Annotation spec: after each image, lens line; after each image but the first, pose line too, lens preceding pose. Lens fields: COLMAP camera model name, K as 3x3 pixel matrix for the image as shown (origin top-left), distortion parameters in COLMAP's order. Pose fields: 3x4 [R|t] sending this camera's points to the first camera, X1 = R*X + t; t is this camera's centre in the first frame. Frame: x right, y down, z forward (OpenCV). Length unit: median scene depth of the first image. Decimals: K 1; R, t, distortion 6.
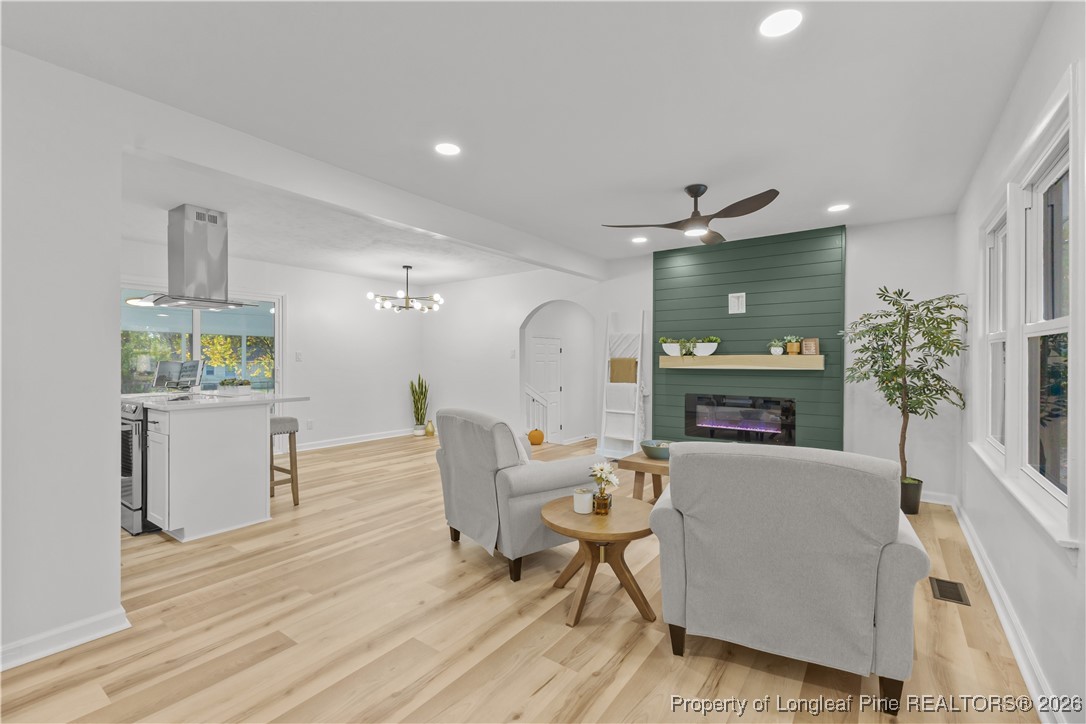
lens RADIAL K [[474.4, 0, 543.4], [0, 474.4, 365.6], [0, 0, 1]] dist [0.002488, 0.000214]
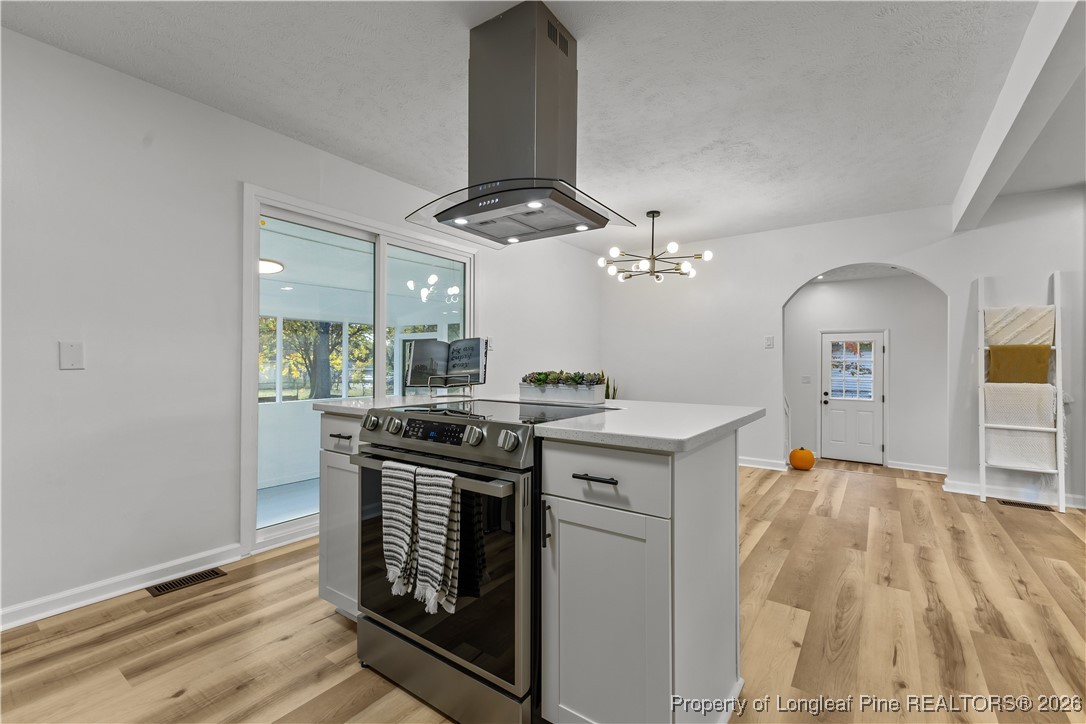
lens RADIAL K [[468.0, 0, 540.1], [0, 468.0, 362.6], [0, 0, 1]] dist [0.002268, -0.000171]
pose [[0.999992, 0.002566, -0.003149, -0.600309], [-0.002604, 0.999923, -0.012117, 0.021909], [0.003118, 0.012125, 0.999922, 0.434644]]
